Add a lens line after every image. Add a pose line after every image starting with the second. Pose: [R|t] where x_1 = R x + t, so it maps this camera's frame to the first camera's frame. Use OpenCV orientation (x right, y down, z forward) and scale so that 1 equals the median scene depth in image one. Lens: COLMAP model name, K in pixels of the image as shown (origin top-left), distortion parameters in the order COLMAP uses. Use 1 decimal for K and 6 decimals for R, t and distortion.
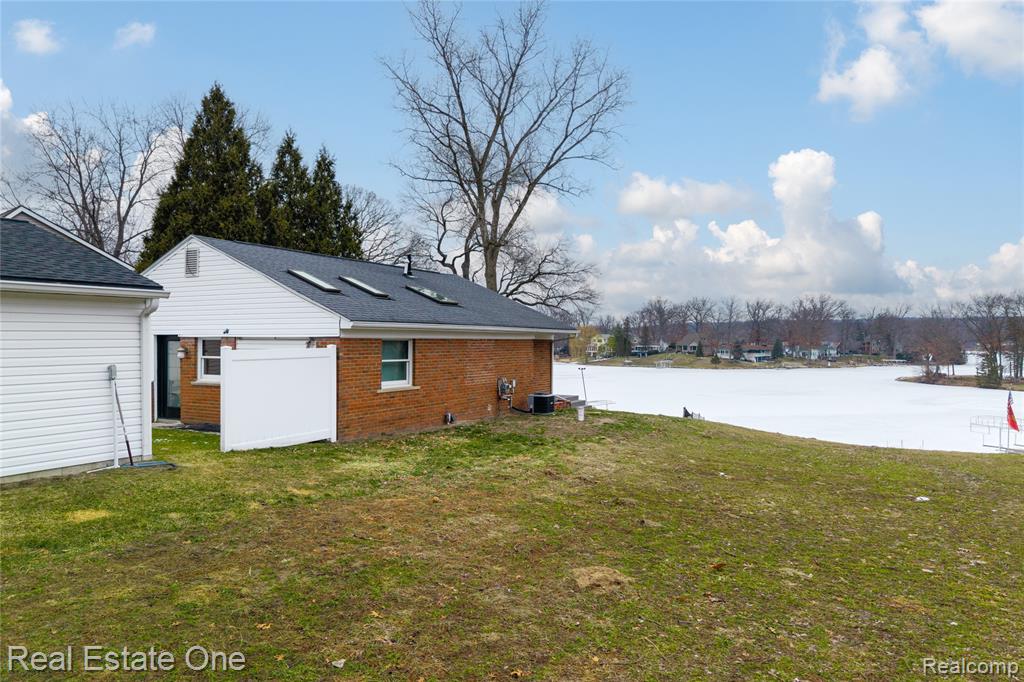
lens RADIAL K [[694.3, 0, 511.2], [0, 694.3, 337.2], [0, 0, 1]] dist [0.007381, -0.007340]
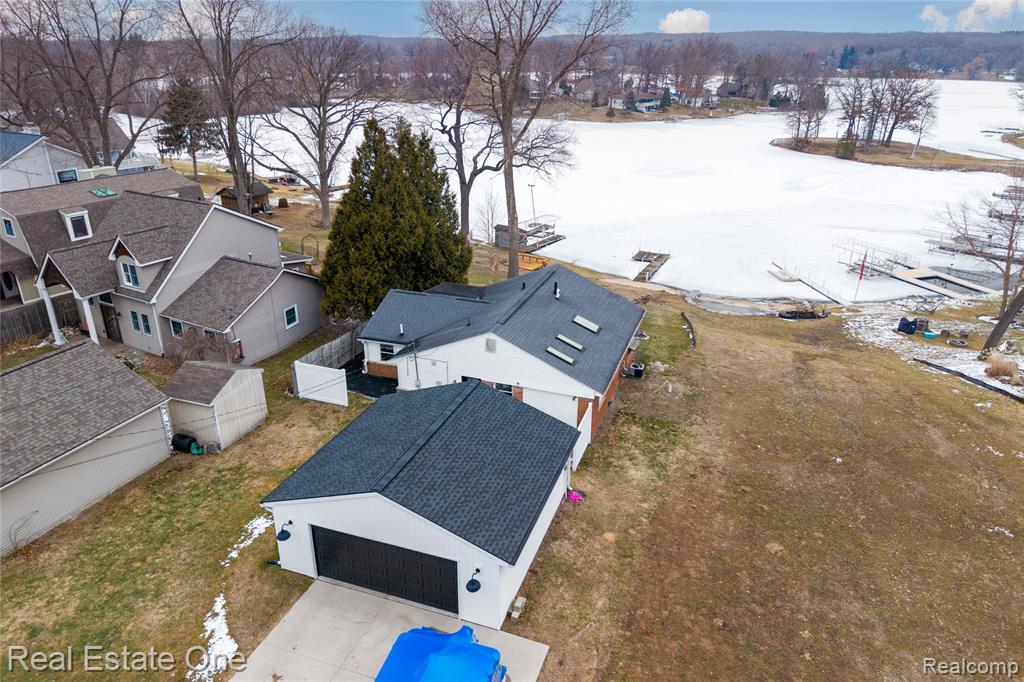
lens RADIAL K [[694.3, 0, 511.0], [0, 694.3, 344.8], [0, 0, 1]] dist [0.007381, -0.007340]
pose [[0.983365, -0.066130, 0.169175, -0.208244], [-0.006472, 0.918024, 0.396471, -0.242943], [-0.181525, -0.390971, 0.902325, -0.191988]]
